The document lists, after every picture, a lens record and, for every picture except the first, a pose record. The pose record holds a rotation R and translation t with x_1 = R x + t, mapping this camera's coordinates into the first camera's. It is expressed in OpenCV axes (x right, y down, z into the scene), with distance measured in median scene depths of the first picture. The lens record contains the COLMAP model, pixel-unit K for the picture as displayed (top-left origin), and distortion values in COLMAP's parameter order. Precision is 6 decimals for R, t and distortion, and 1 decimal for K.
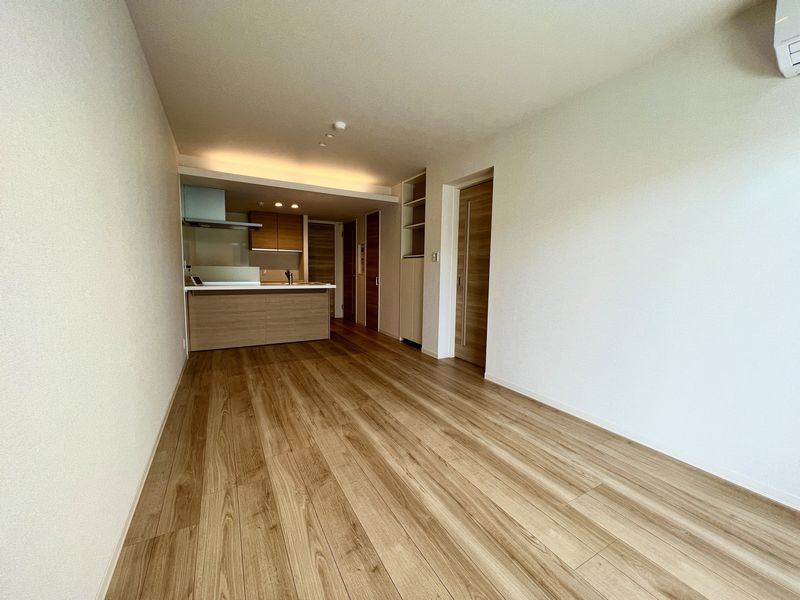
lens RADIAL K [[317.8, 0, 398.3], [0, 317.8, 299.8], [0, 0, 1]] dist [-0.012618, -0.000704]
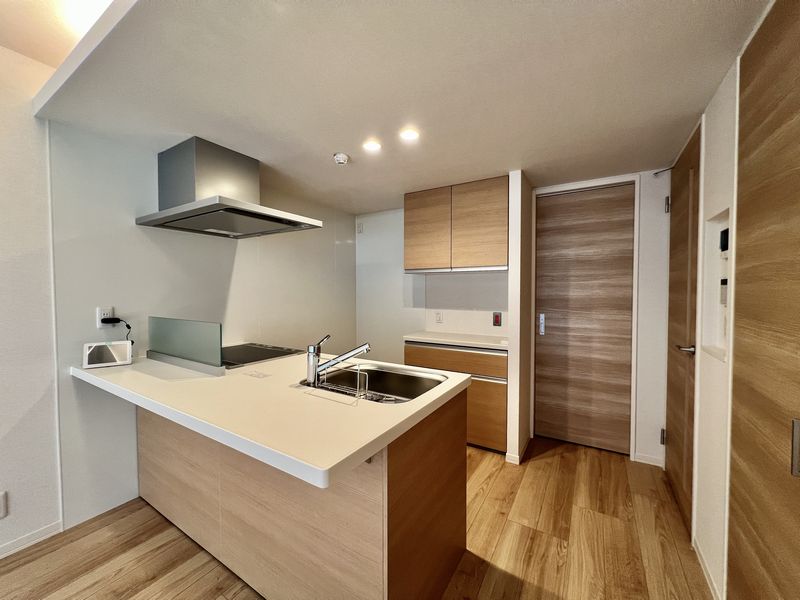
lens RADIAL K [[317.8, 0, 399.9], [0, 317.8, 298.8], [0, 0, 1]] dist [-0.012618, -0.000704]
pose [[0.500425, 0.016124, -0.865630, -0.034296], [-0.066975, 0.997551, -0.020137, -0.092643], [0.863186, 0.068052, 0.500279, 0.664025]]
